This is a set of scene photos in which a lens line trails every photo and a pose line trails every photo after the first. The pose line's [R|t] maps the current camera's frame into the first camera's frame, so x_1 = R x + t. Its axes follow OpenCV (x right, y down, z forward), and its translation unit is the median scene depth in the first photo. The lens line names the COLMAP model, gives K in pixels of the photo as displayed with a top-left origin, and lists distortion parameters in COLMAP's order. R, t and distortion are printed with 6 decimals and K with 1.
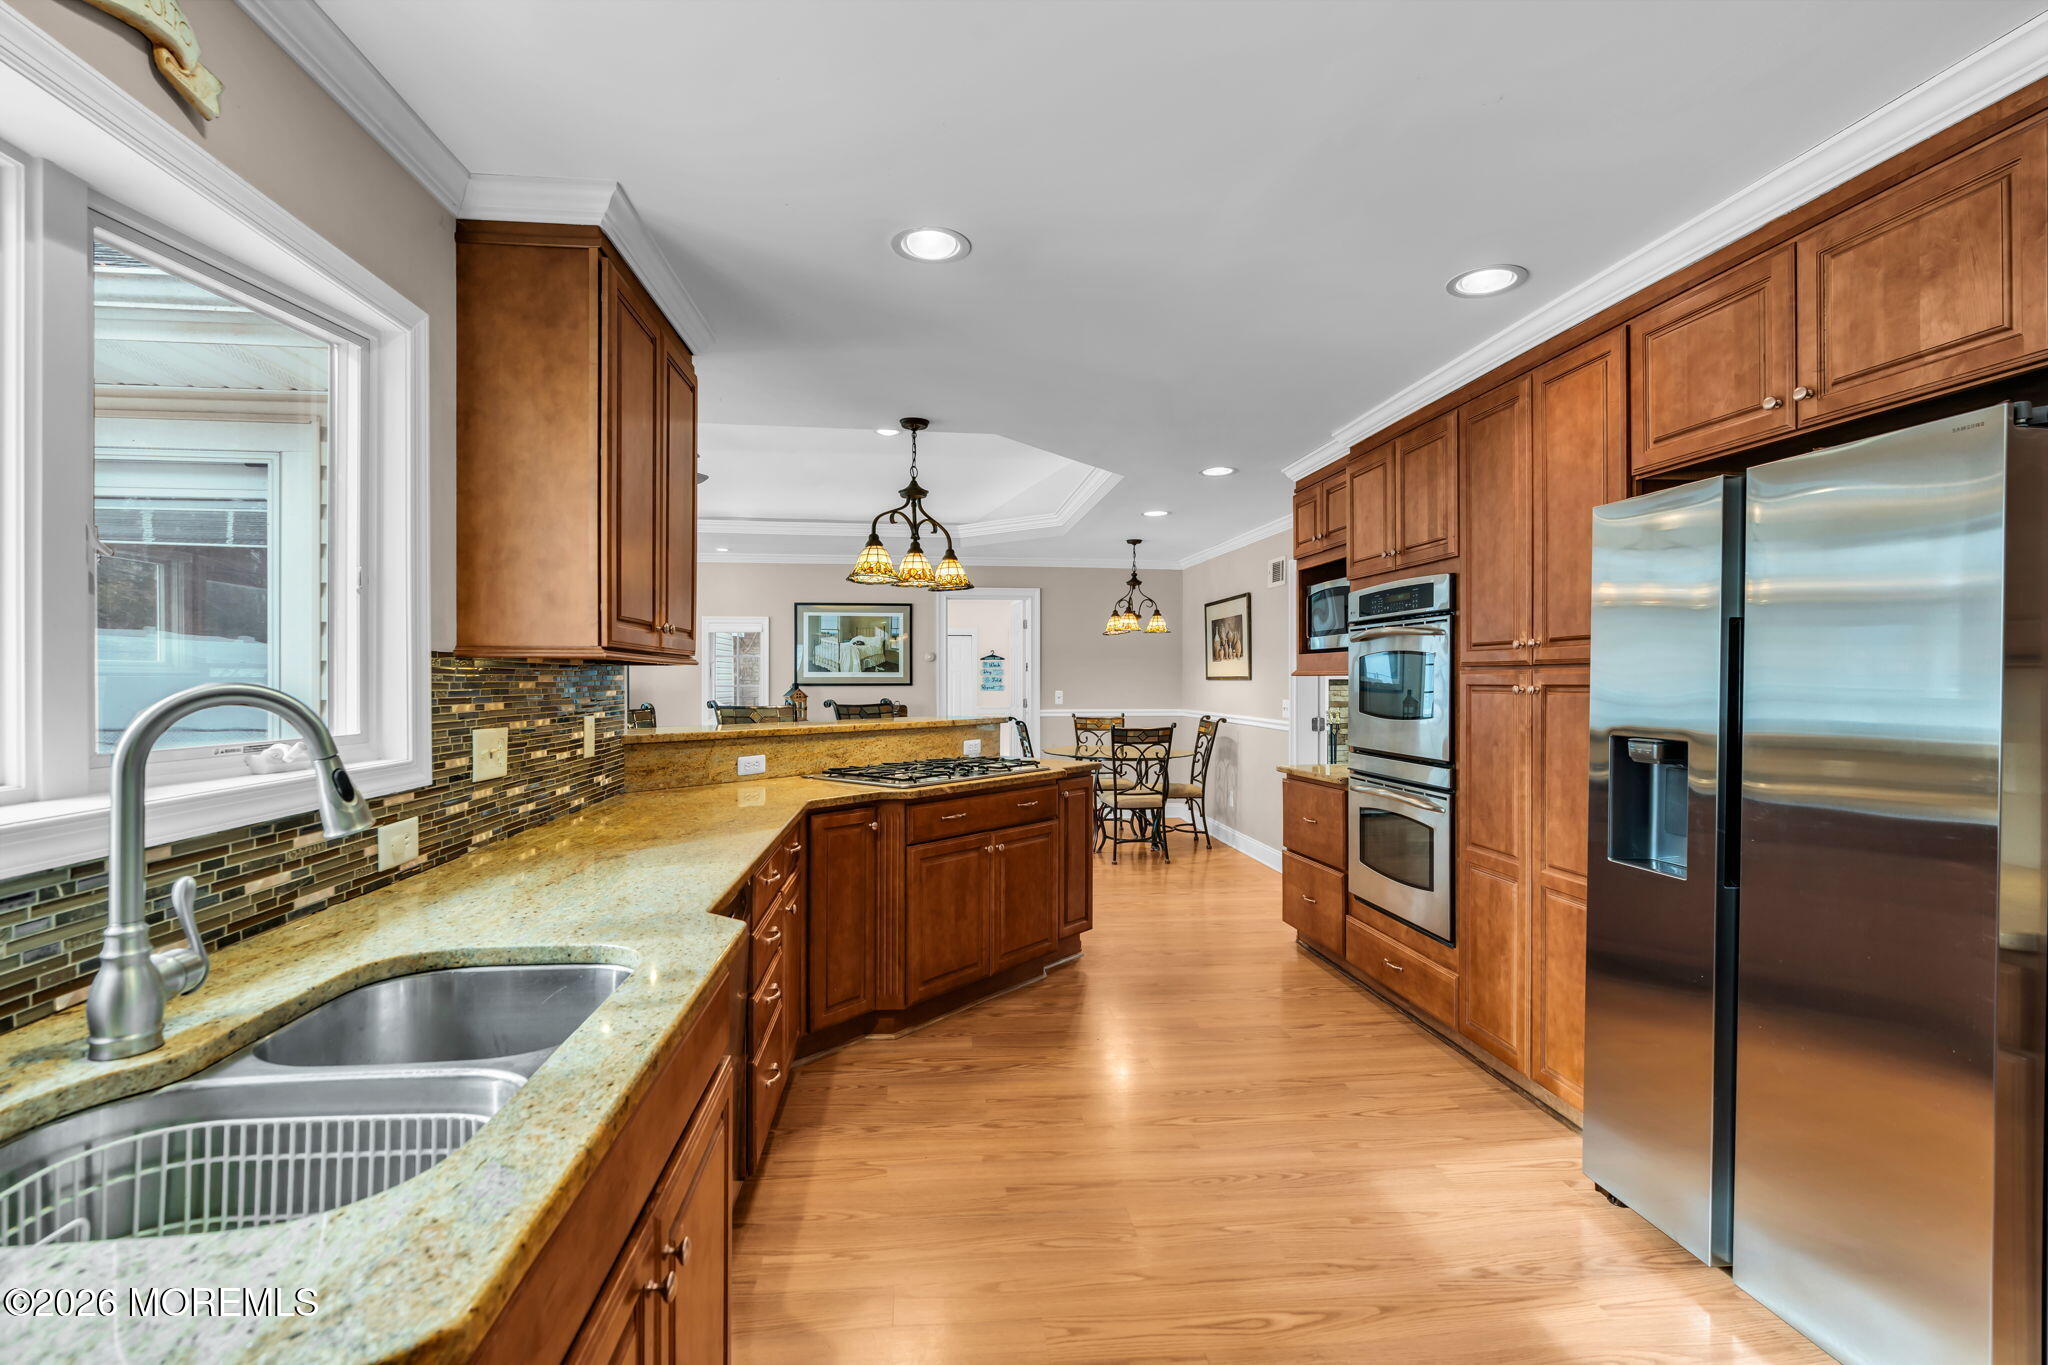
lens RADIAL K [[921.1, 0, 1021.7], [0, 921.1, 679.8], [0, 0, 1]] dist [-0.006983, 0.001385]
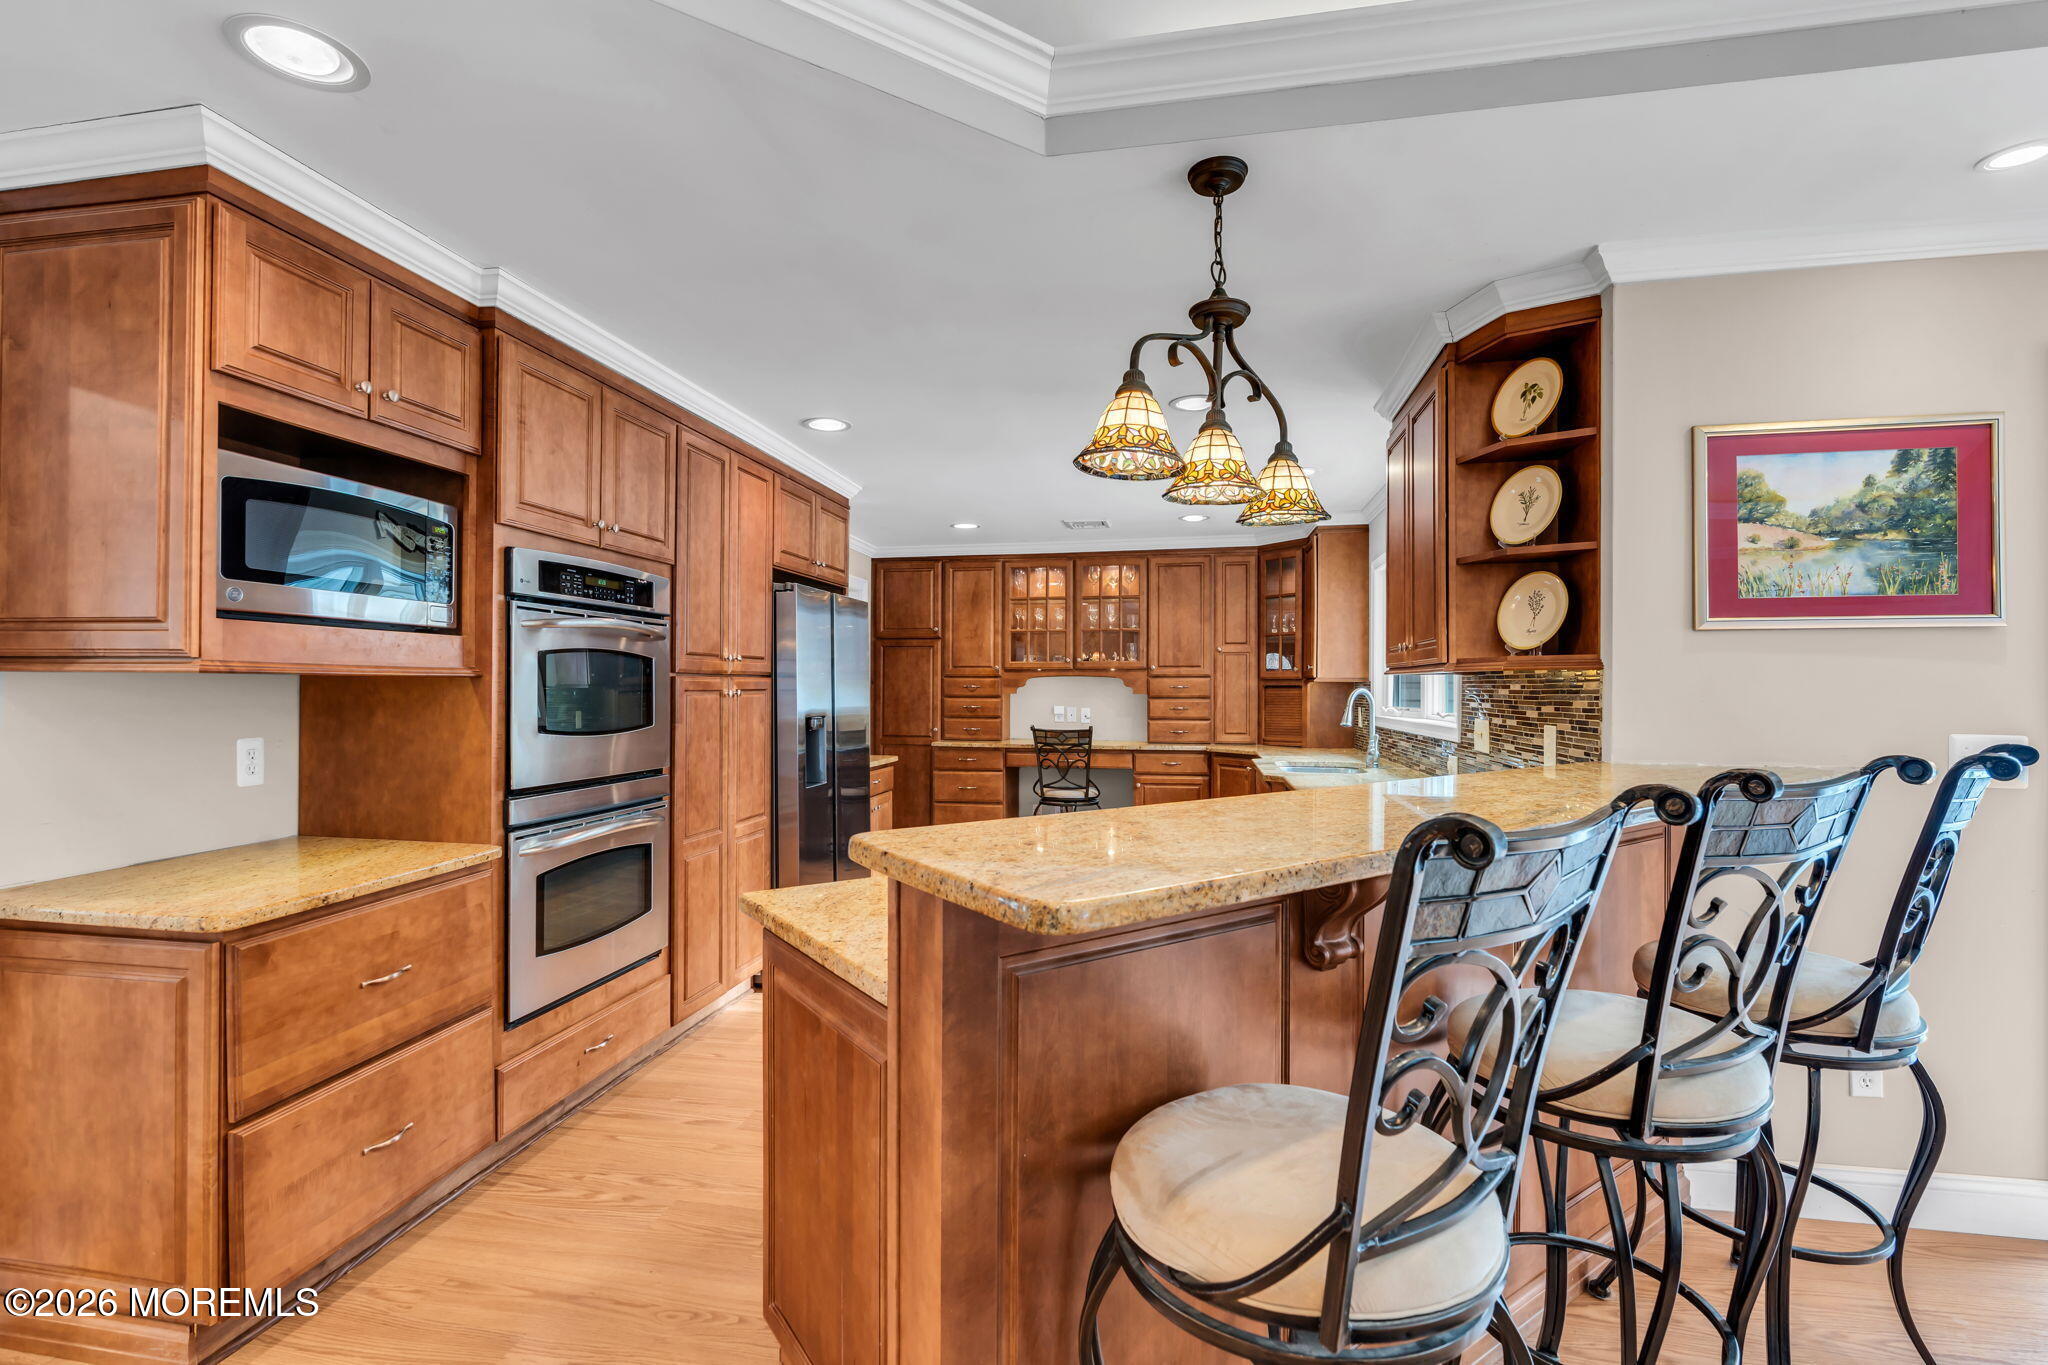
lens RADIAL K [[921.1, 0, 1028.4], [0, 921.1, 682.3], [0, 0, 1]] dist [-0.006983, 0.001385]
pose [[-0.957388, -0.001620, 0.288799, -0.232132], [-0.003012, 0.999986, -0.004378, 0.000181], [-0.288788, -0.005061, -0.957380, 2.129489]]
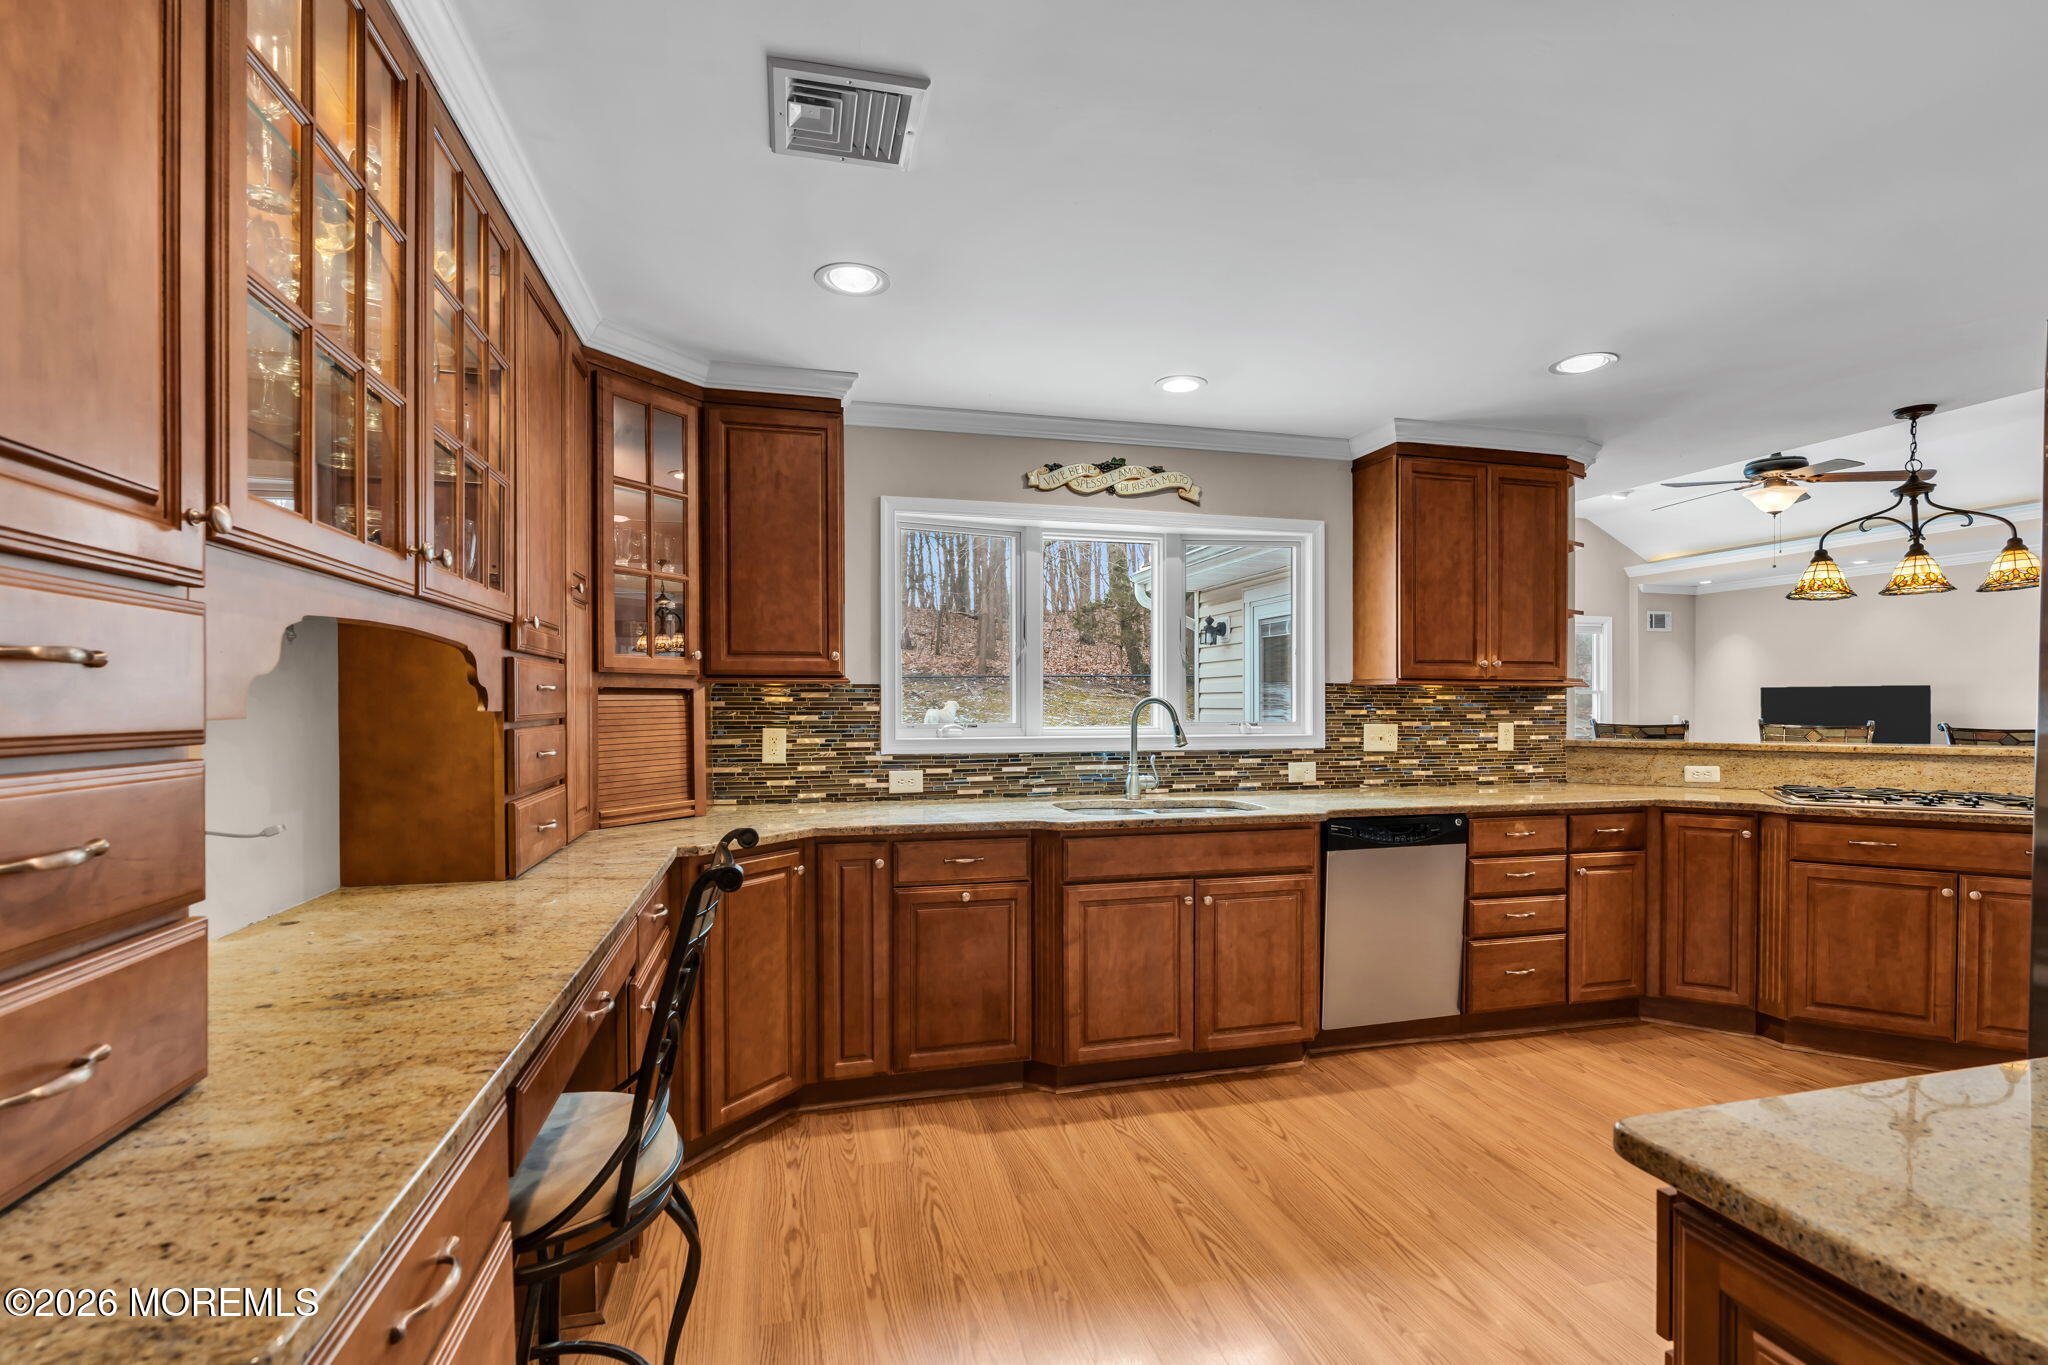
lens RADIAL K [[921.1, 0, 1007.5], [0, 921.1, 705.0], [0, 0, 1]] dist [-0.006983, 0.001385]
pose [[0.128331, 0.002768, -0.991727, 0.912429], [-0.002588, 0.999994, 0.002457, 0.009704], [0.991728, 0.002251, 0.128338, 0.016034]]
